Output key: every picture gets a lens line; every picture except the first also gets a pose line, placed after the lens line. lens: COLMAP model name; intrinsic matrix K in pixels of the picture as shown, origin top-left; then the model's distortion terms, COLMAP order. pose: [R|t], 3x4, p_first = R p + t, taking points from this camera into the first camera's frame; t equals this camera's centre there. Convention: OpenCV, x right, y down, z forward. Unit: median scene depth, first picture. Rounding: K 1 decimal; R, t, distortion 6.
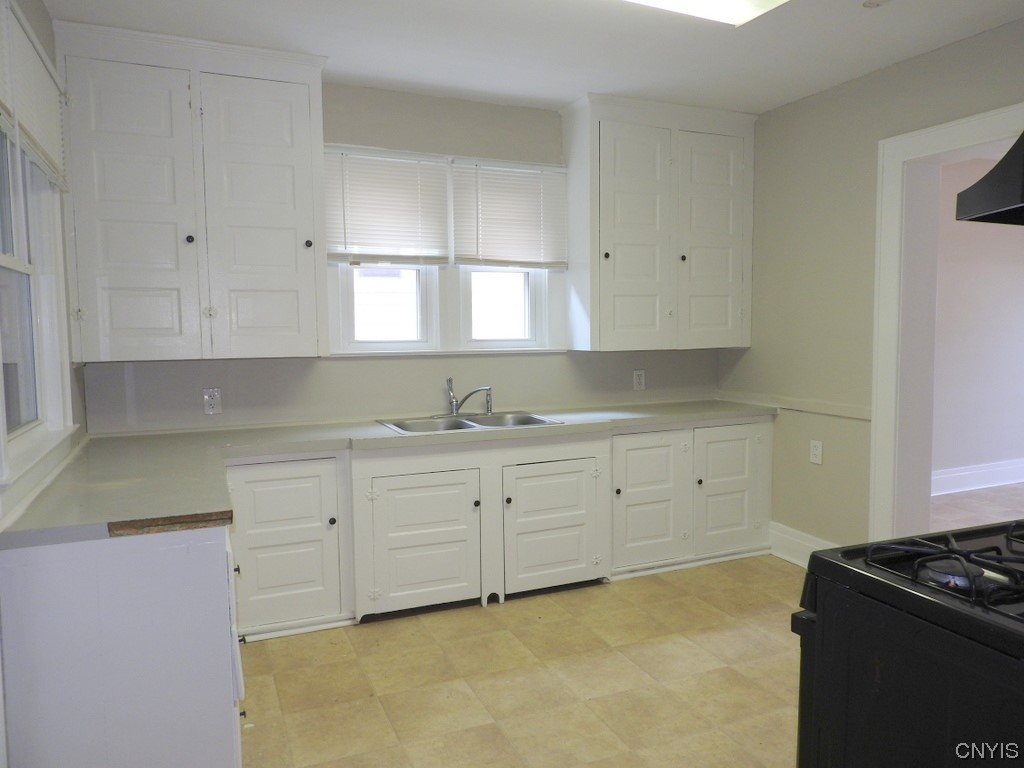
lens RADIAL K [[725.6, 0, 513.9], [0, 725.6, 386.2], [0, 0, 1]] dist [0.002490, 0.004325]
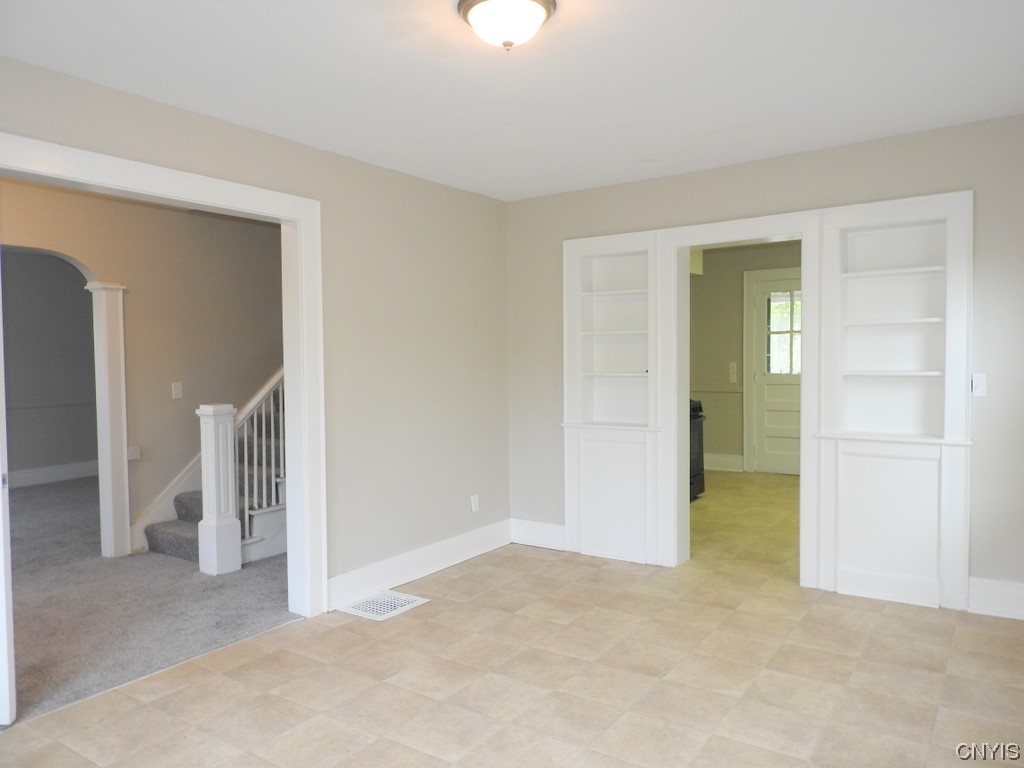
lens RADIAL K [[725.6, 0, 513.3], [0, 725.6, 378.6], [0, 0, 1]] dist [0.002490, 0.004325]
pose [[-0.847550, 0.032700, -0.529707, 0.590119], [-0.022177, 0.995046, 0.096910, -0.119058], [0.530252, 0.093883, -0.842626, 1.316365]]
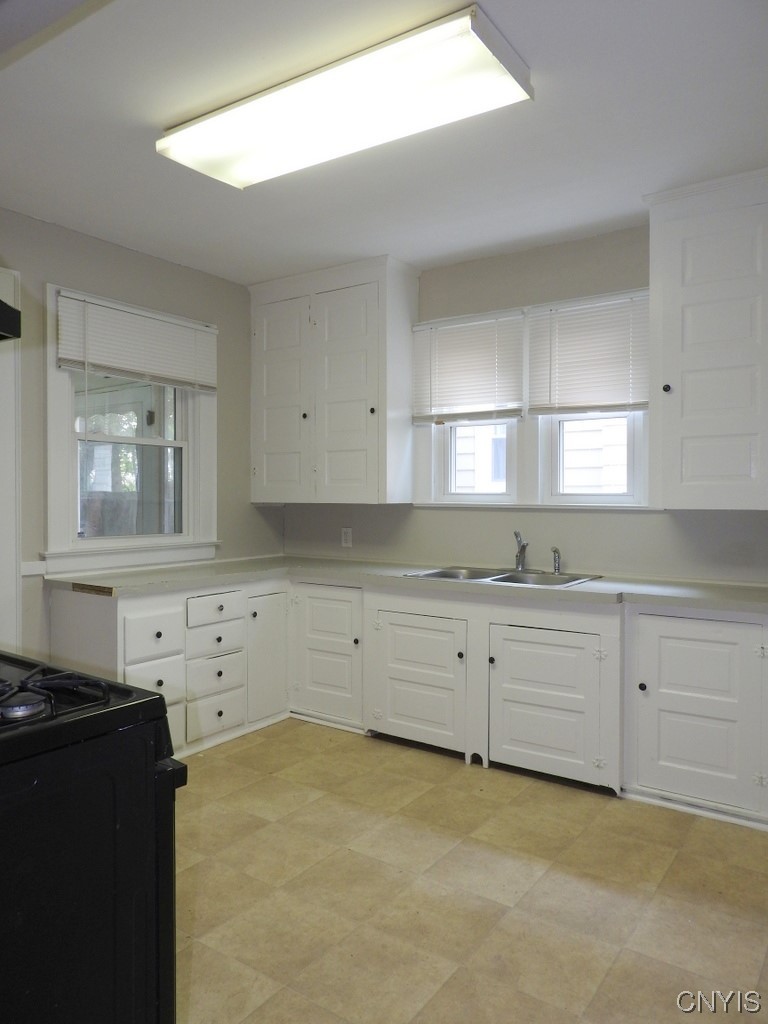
lens RADIAL K [[725.6, 0, 380.3], [0, 725.6, 510.4], [0, 0, 1]] dist [0.002490, 0.004325]
pose [[0.520816, 0.026566, -0.853256, 0.710035], [-0.077562, 0.996854, -0.016306, -0.010515], [0.850138, 0.074673, 0.521238, 0.363006]]
